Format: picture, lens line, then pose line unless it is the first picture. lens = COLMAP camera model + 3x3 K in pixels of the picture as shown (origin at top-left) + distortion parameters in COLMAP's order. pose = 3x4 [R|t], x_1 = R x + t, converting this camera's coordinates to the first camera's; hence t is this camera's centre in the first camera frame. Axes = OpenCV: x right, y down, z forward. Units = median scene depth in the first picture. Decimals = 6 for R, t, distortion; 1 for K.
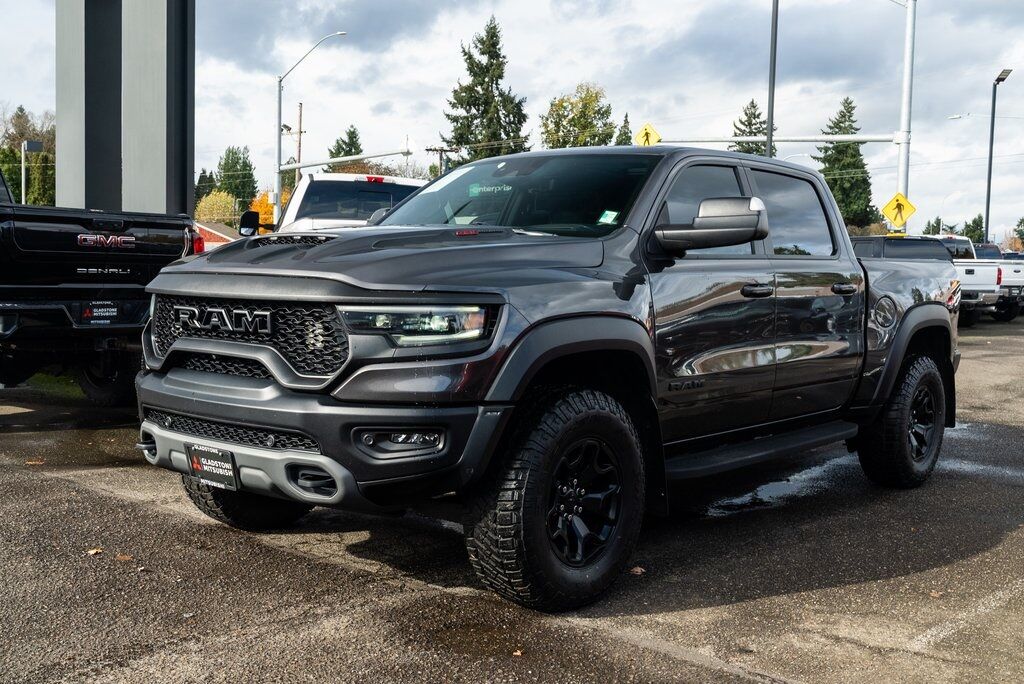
lens RADIAL K [[1074.4, 0, 512.0], [0, 1074.4, 342.0], [0, 0, 1]] dist [-0.009713, -0.014399]
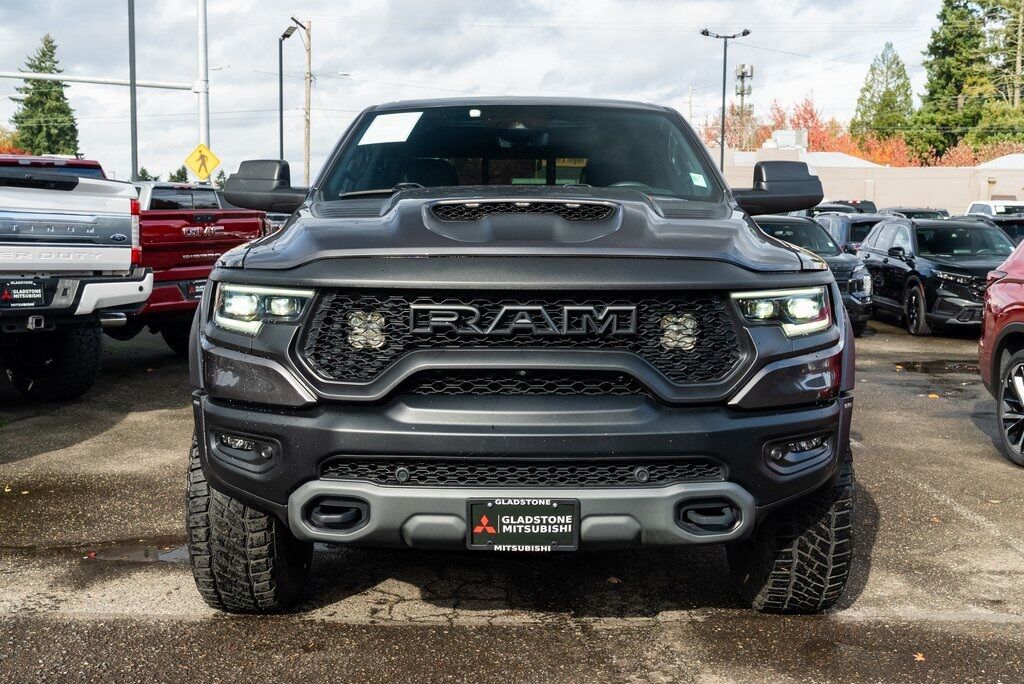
lens RADIAL K [[1103.3, 0, 512.0], [0, 1103.3, 342.0], [0, 0, 1]] dist [0.011523, 0.023772]
pose [[0.762867, -0.080196, 0.641563, -0.678334], [0.053608, 0.996707, 0.060845, -0.046519], [-0.644329, -0.012024, 0.764654, 0.398965]]
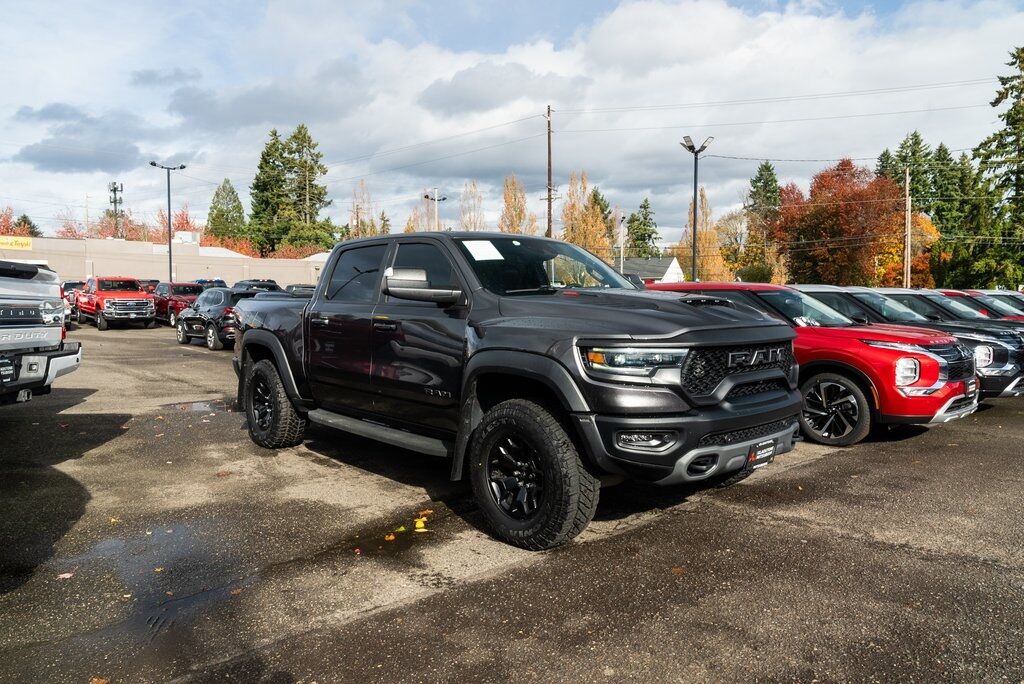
lens RADIAL K [[694.1, 0, 512.0], [0, 694.1, 342.0], [0, 0, 1]] dist [-0.036129, 0.026115]
pose [[0.130971, -0.082645, 0.987935, -1.153875], [0.070420, 0.994778, 0.073882, -0.125083], [-0.988882, 0.059894, 0.136107, 1.092443]]
